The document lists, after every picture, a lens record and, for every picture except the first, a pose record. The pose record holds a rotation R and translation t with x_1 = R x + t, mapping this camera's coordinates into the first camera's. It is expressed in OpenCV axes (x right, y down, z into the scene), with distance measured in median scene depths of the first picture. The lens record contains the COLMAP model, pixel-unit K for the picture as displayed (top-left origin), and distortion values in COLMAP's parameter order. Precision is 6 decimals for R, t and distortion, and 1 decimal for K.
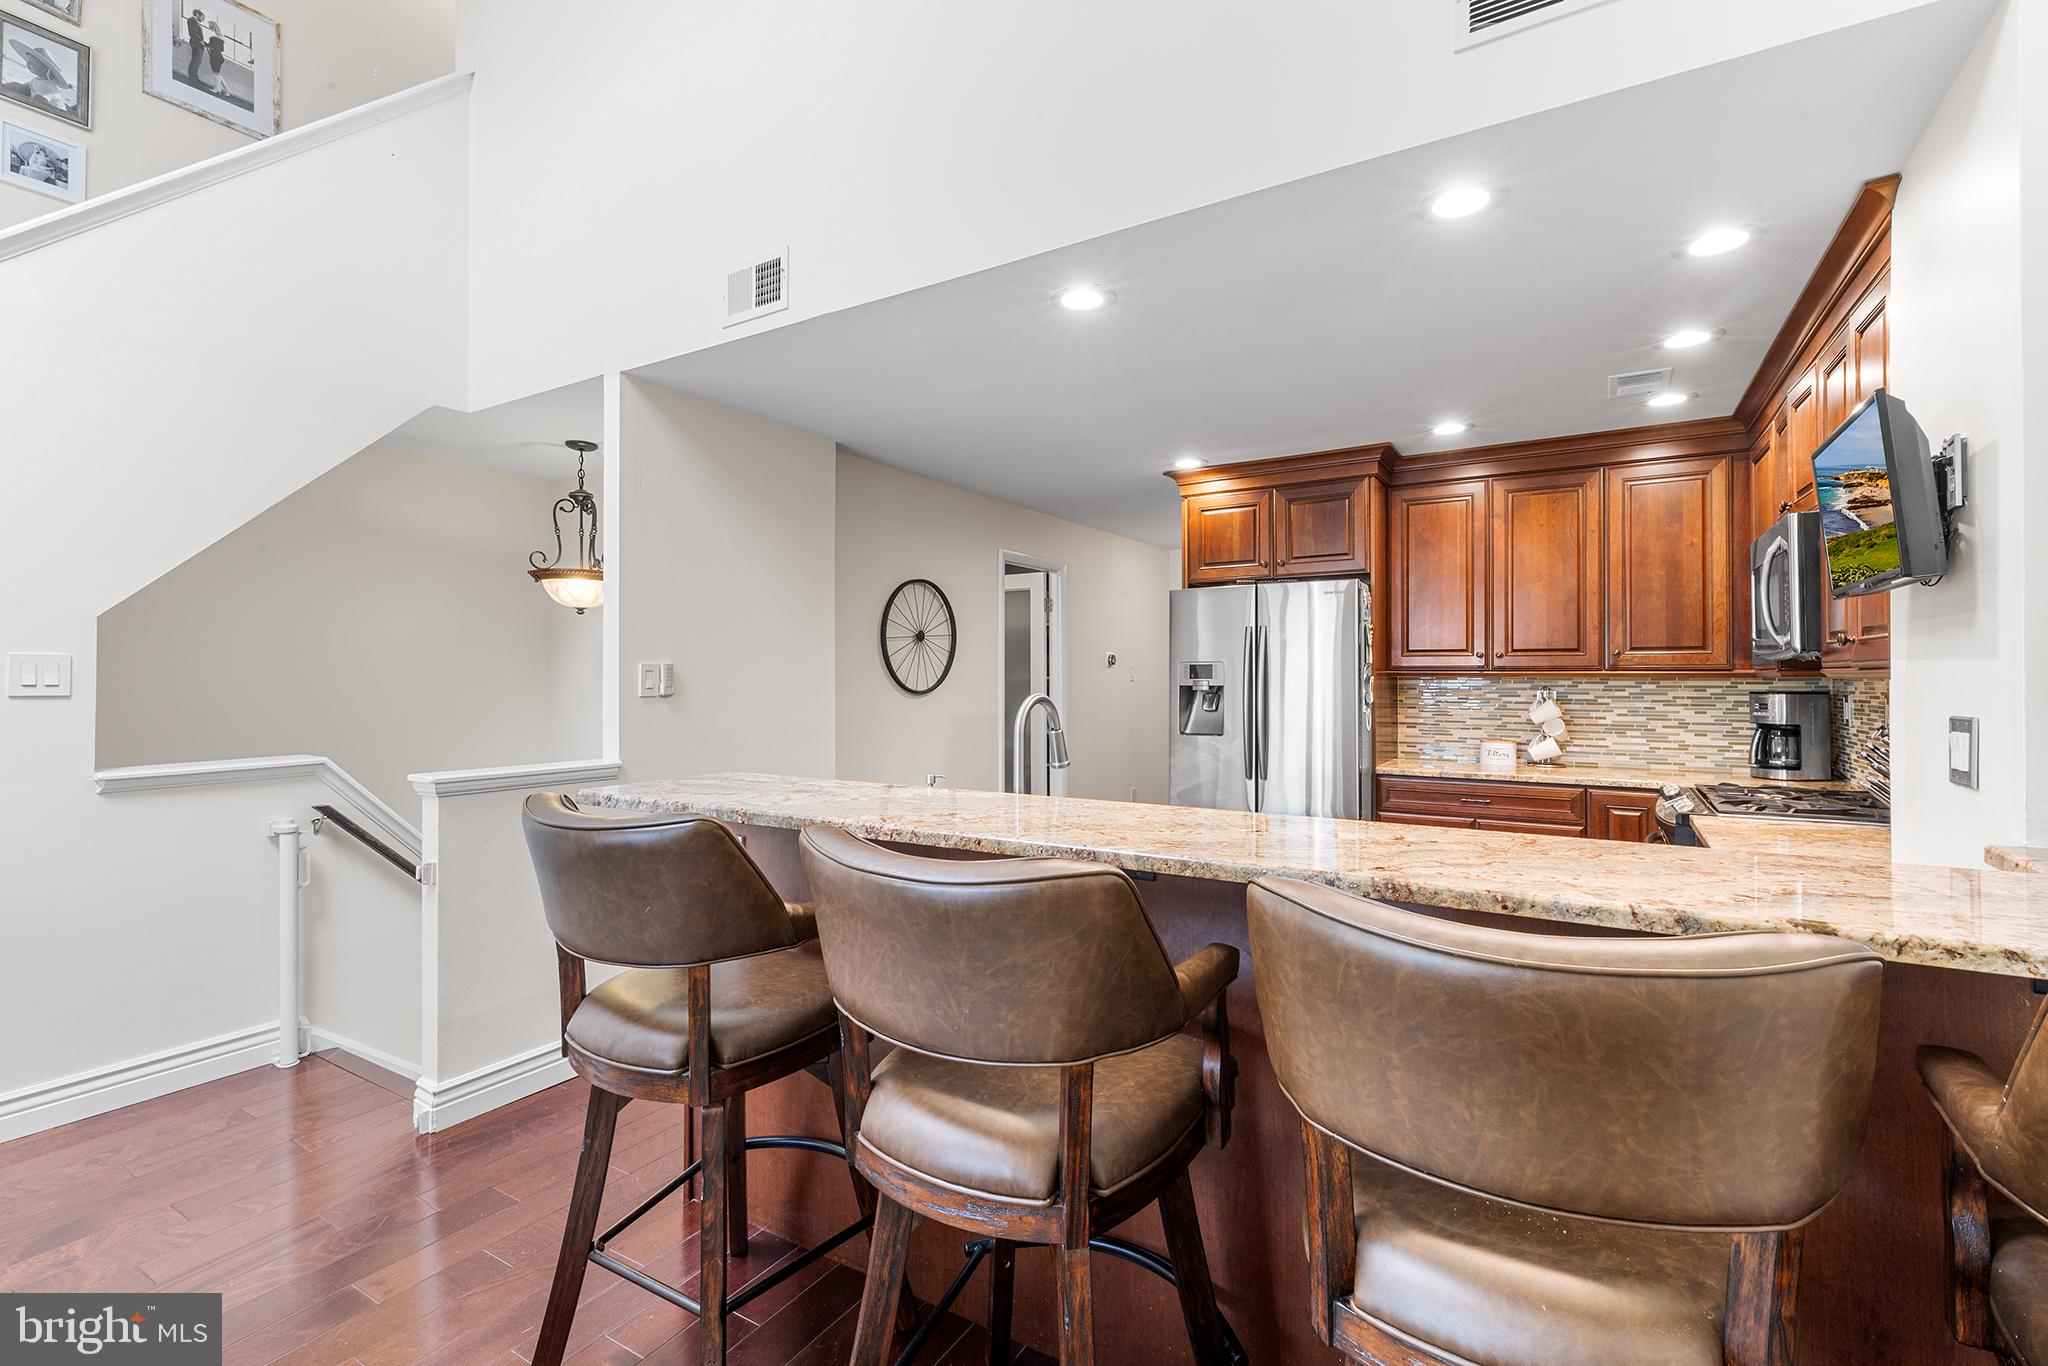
lens RADIAL K [[932.3, 0, 1027.4], [0, 932.3, 680.2], [0, 0, 1]] dist [0.007184, -0.002528]
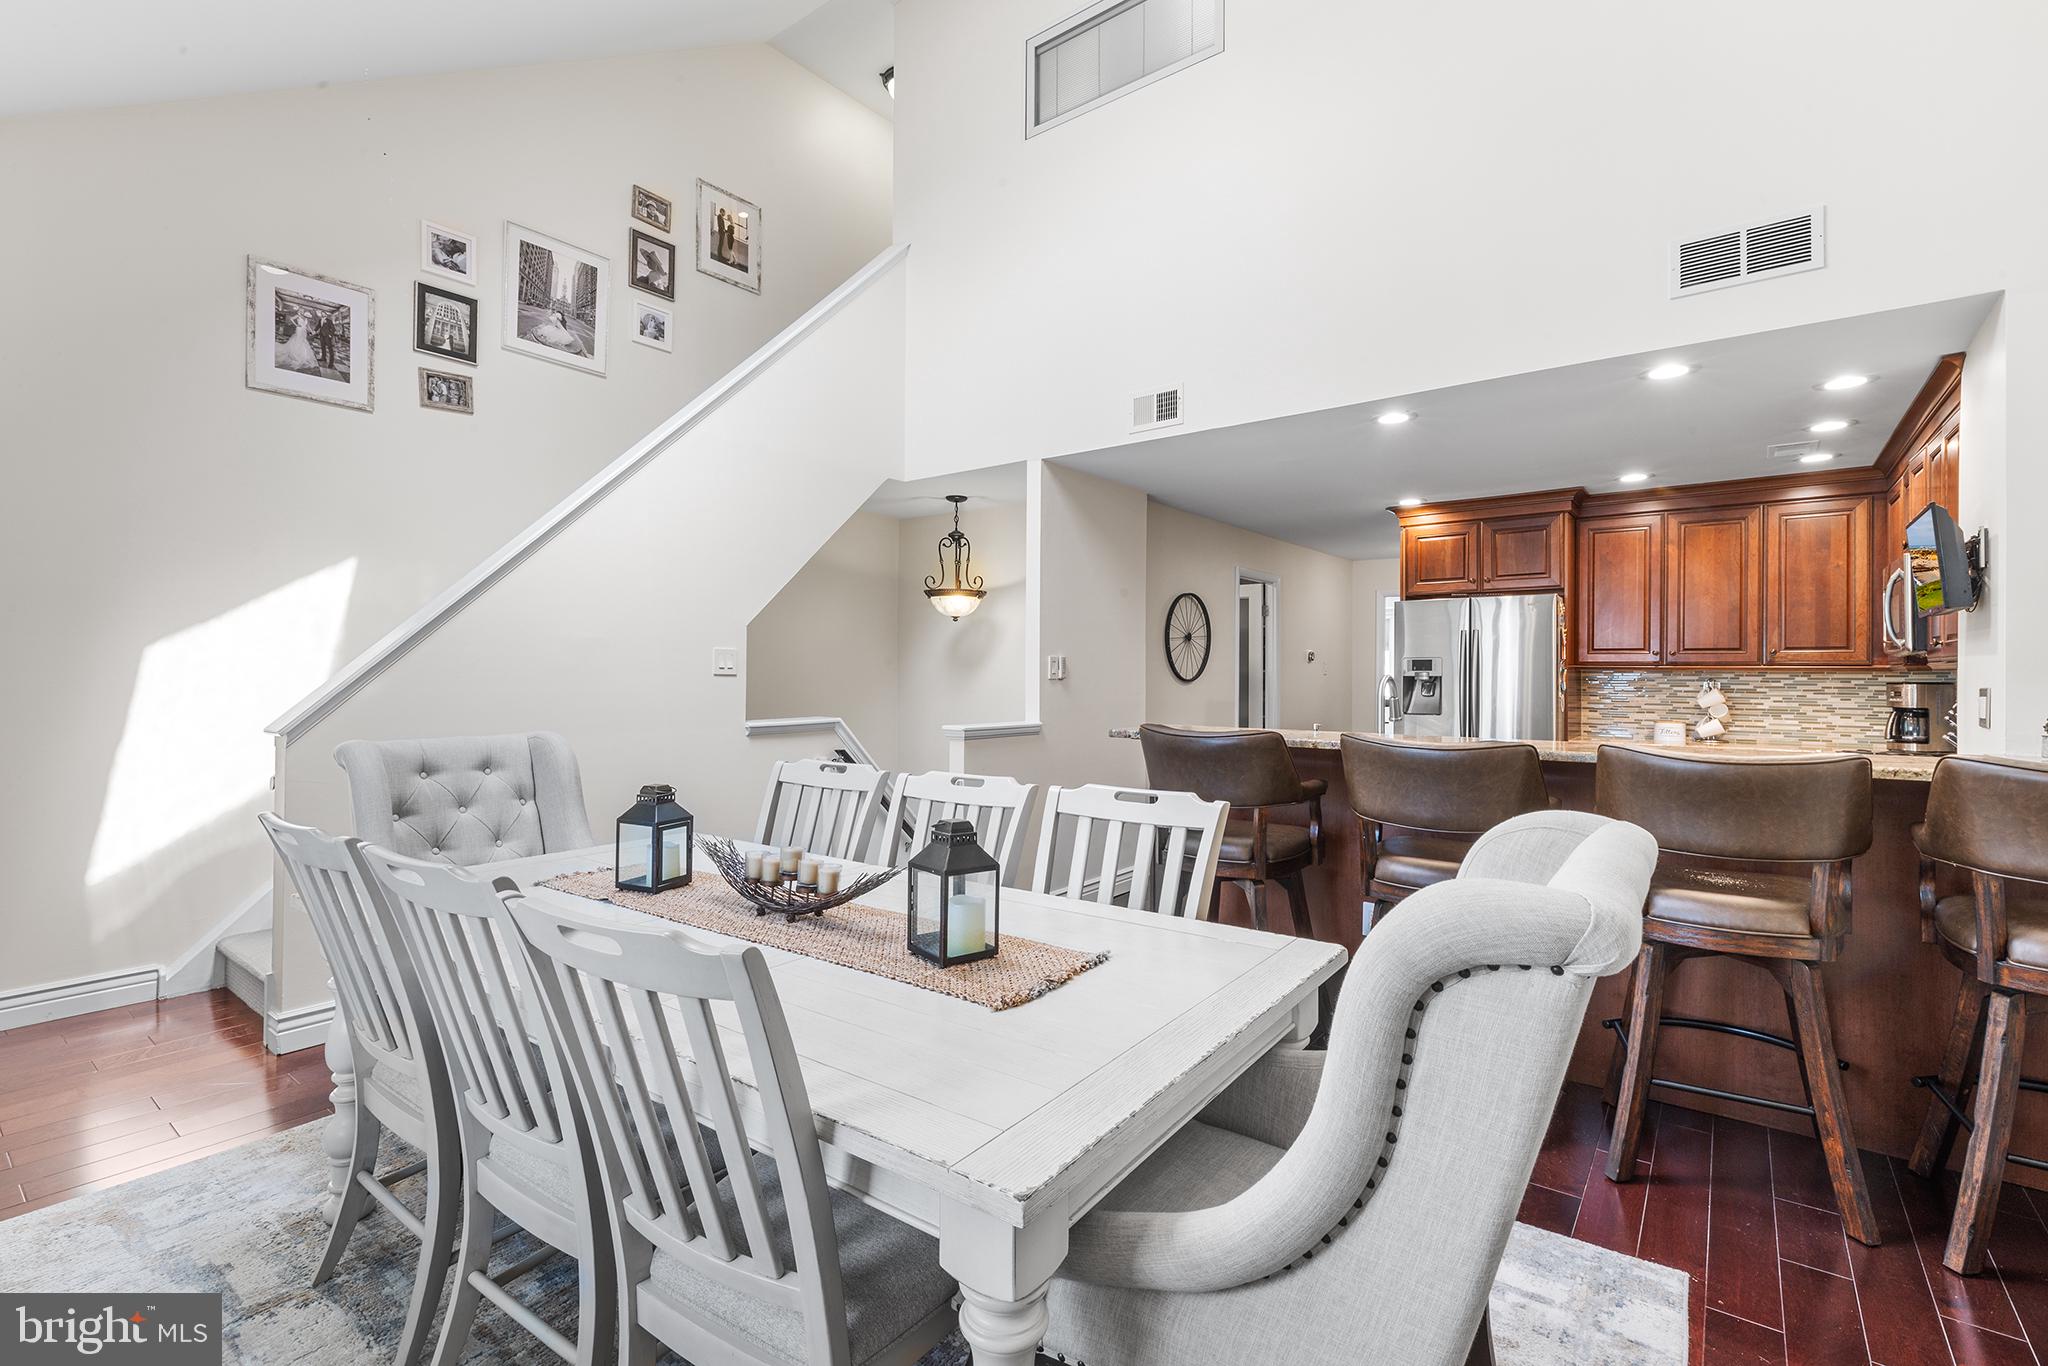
lens RADIAL K [[932.3, 0, 1025.7], [0, 932.3, 679.5], [0, 0, 1]] dist [0.007184, -0.002528]
pose [[0.993504, 0.006711, -0.113603, -0.239435], [-0.006487, 0.999976, 0.002343, 0.012574], [0.113616, -0.001591, 0.993523, -0.387492]]
